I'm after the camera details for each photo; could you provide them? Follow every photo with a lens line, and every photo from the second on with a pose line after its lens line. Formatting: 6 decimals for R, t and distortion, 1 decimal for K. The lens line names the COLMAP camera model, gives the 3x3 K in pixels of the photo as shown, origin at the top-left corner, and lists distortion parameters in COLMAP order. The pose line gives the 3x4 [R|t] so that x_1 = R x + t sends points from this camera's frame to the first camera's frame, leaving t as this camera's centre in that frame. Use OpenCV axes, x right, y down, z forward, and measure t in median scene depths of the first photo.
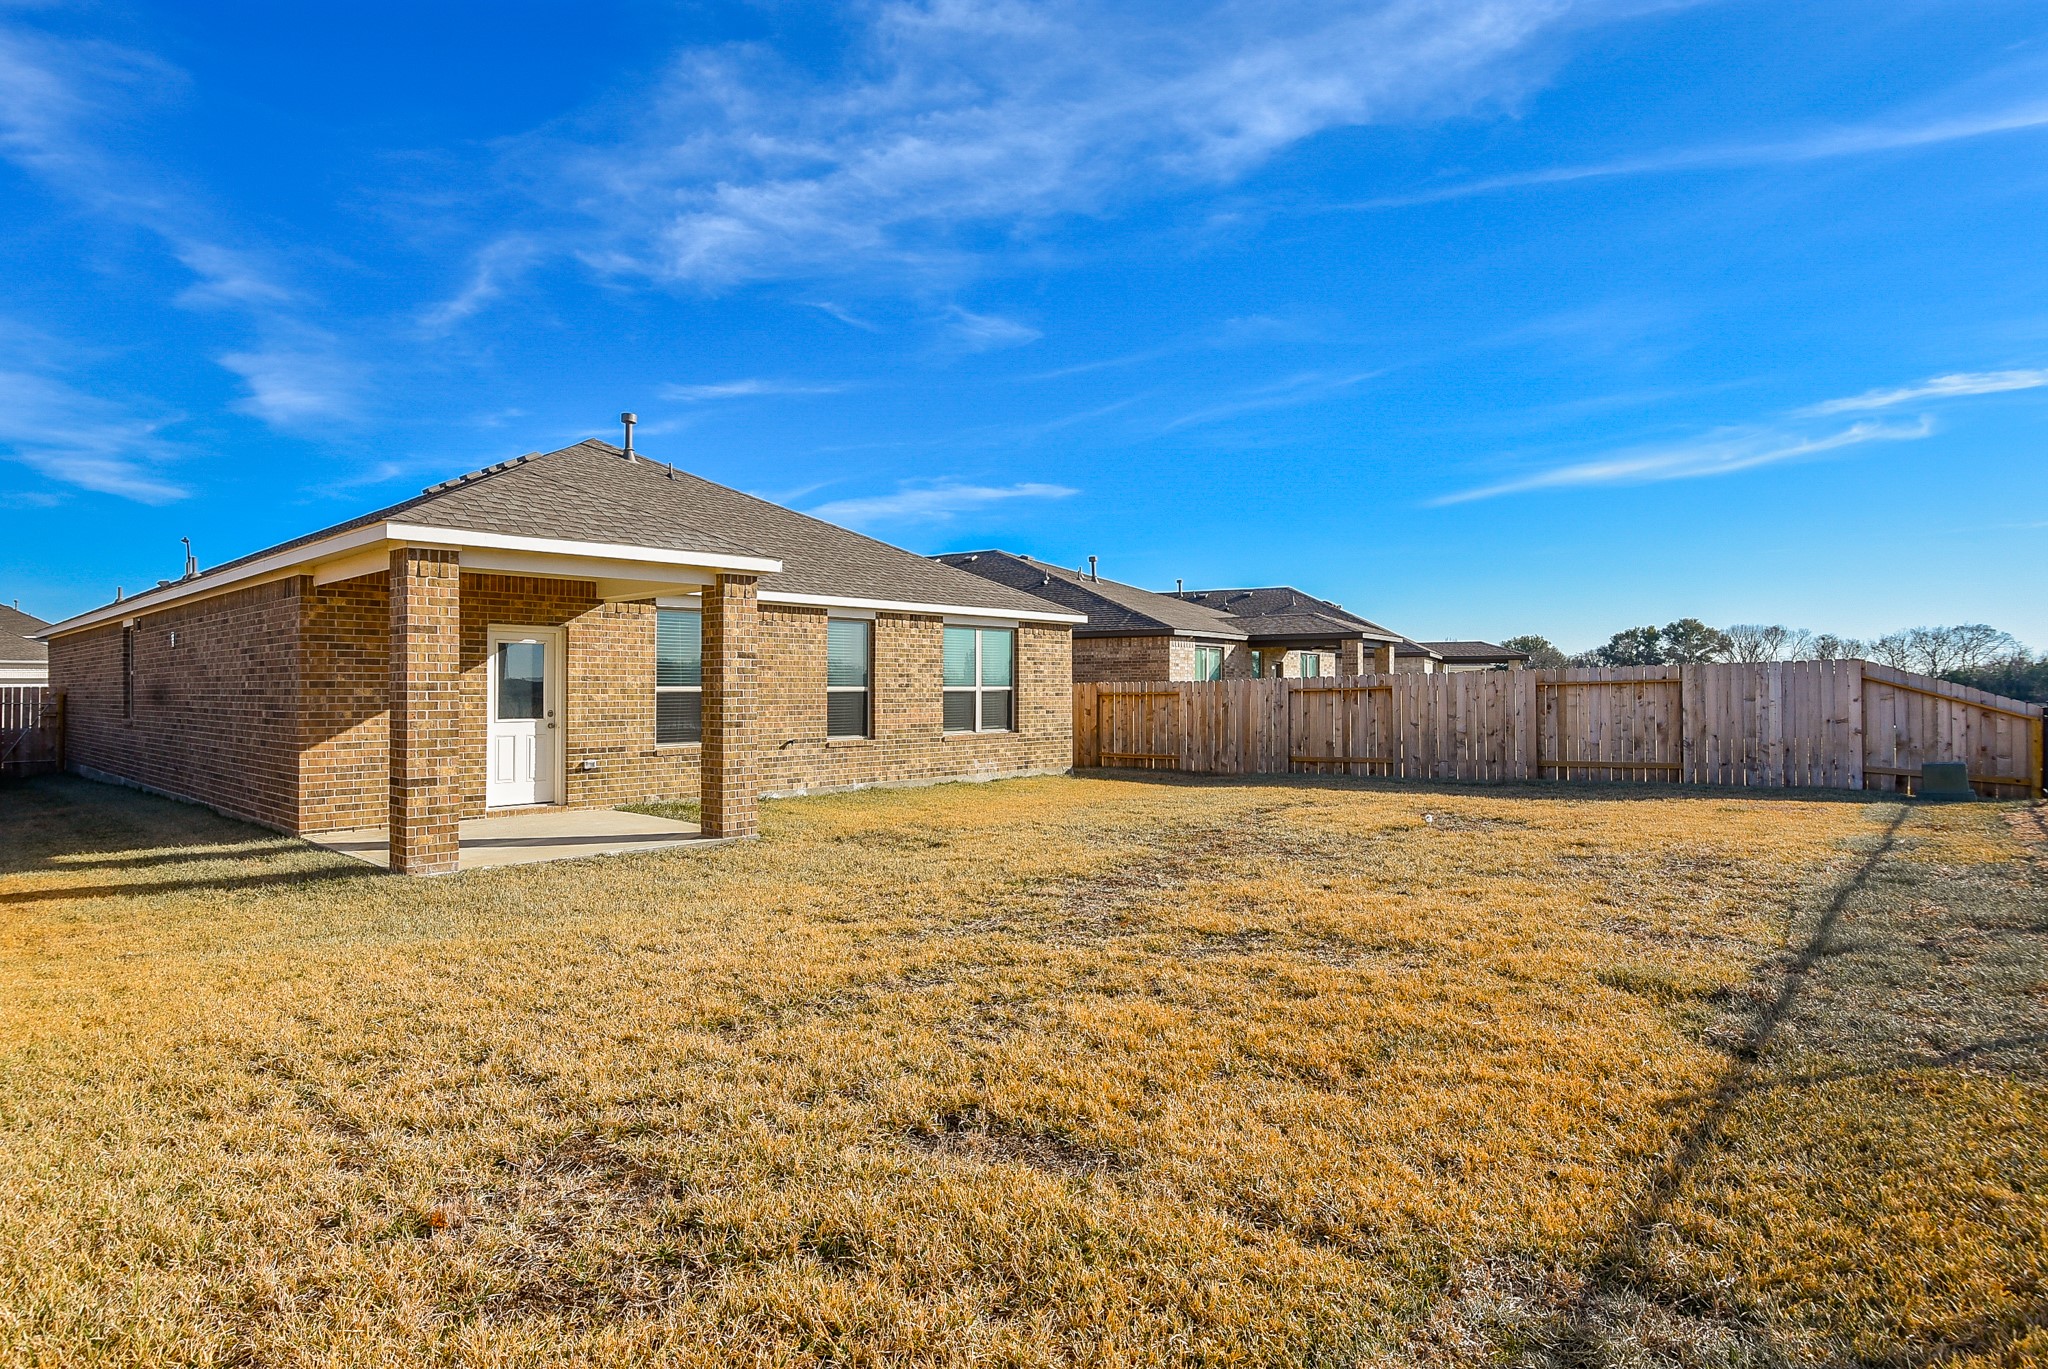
lens RADIAL K [[1069.0, 0, 1024.1], [0, 1069.0, 686.1], [0, 0, 1]] dist [0.000523, 0.000020]
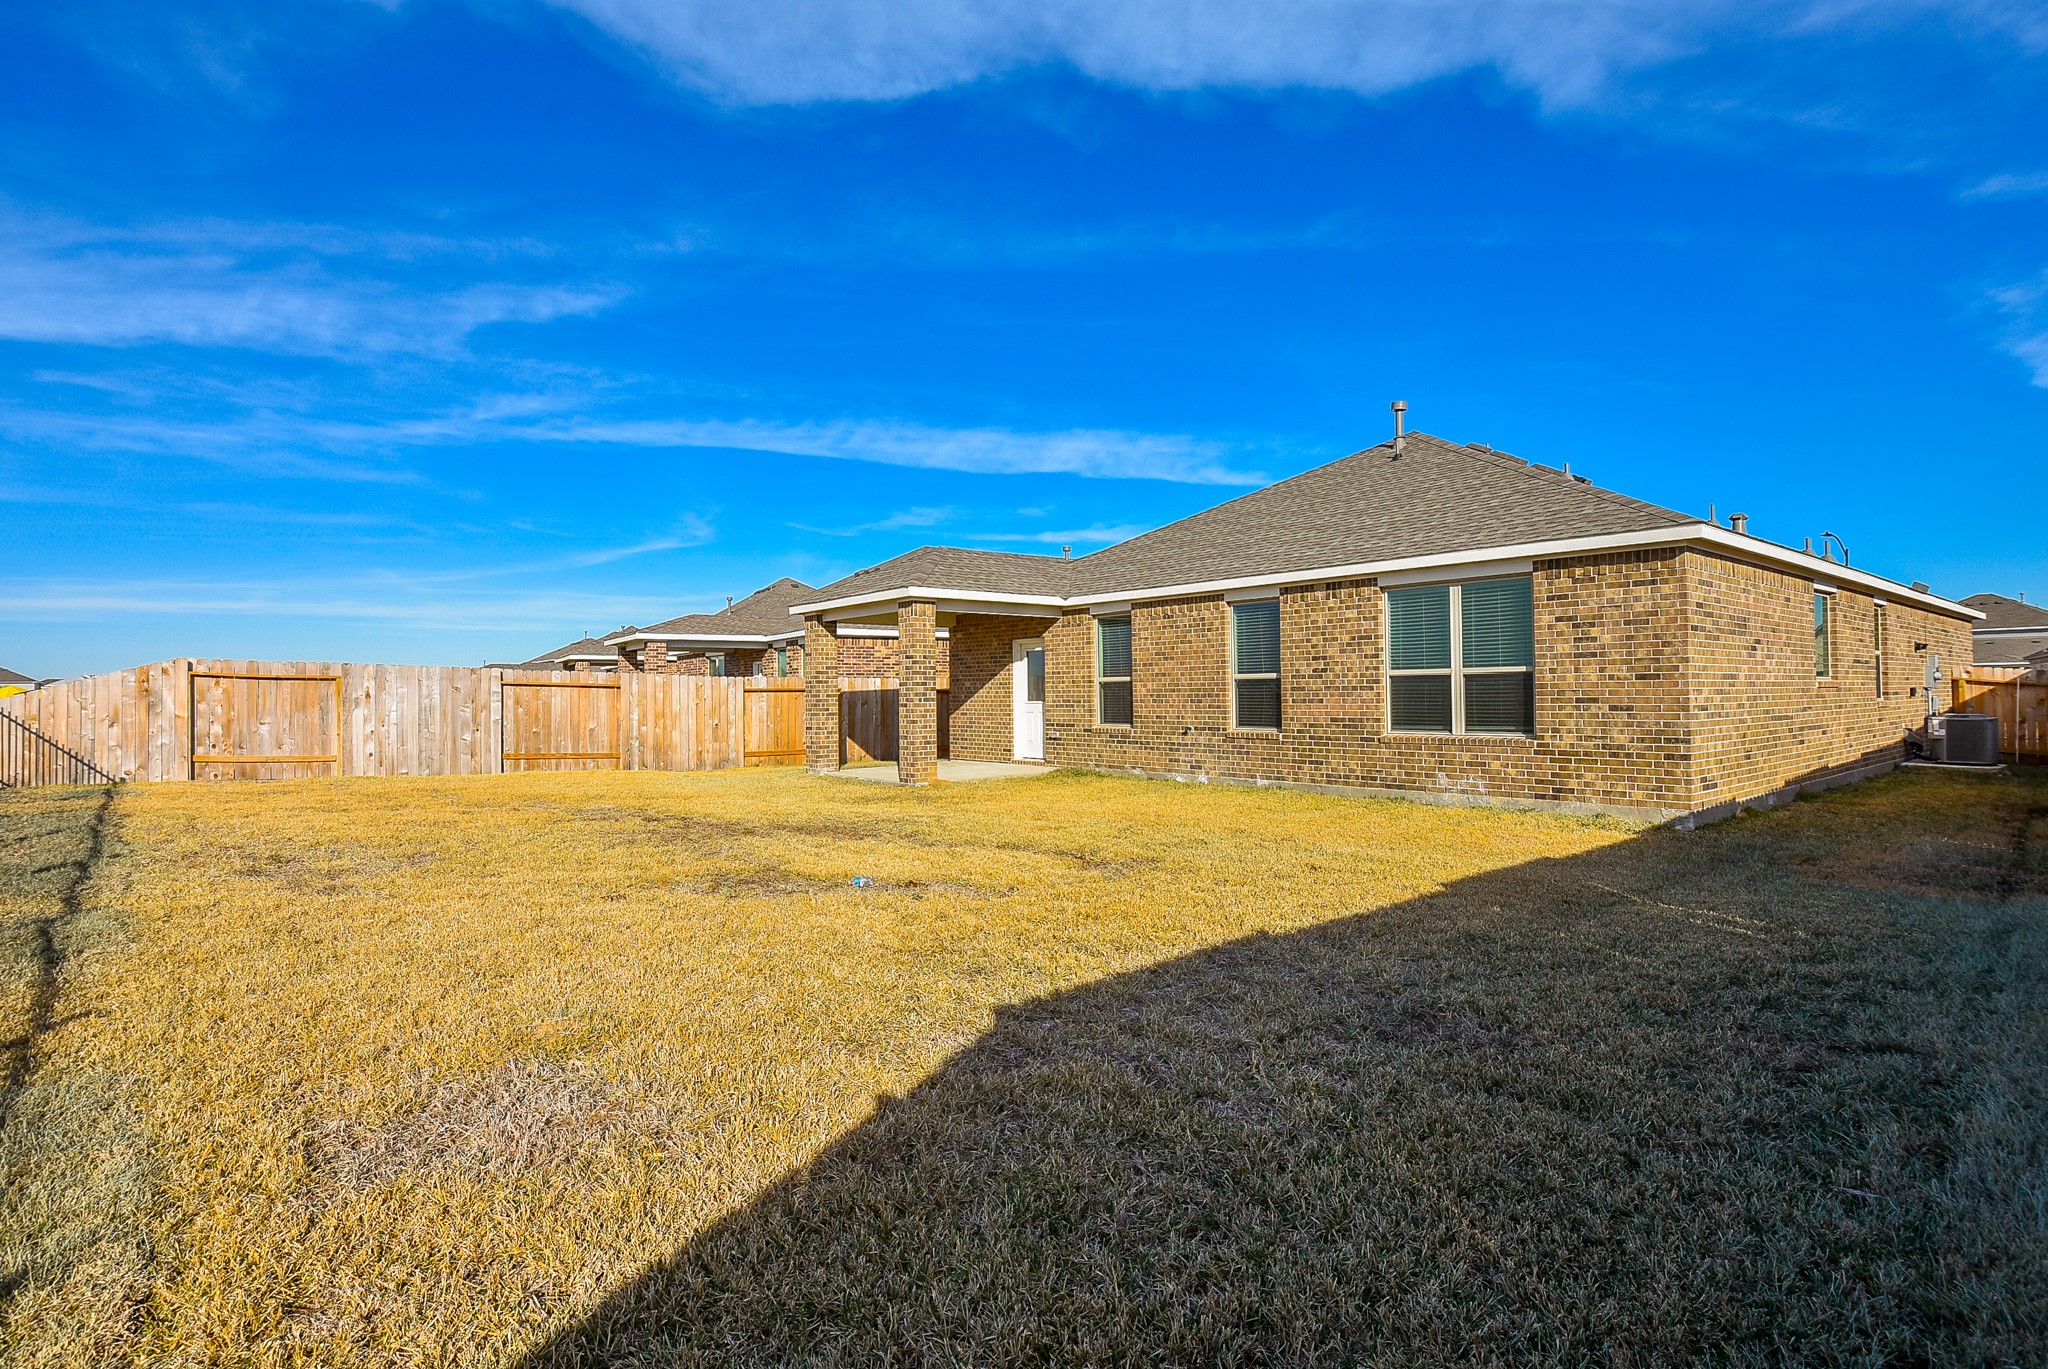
lens RADIAL K [[995.6, 0, 1024.2], [0, 995.6, 688.6], [0, 0, 1]] dist [-0.000213, -0.000008]
pose [[-0.136717, 0.000832, -0.990610, 0.675507], [0.015955, 0.999872, -0.001363, 0.011016], [0.990482, -0.015992, -0.136713, 0.871551]]
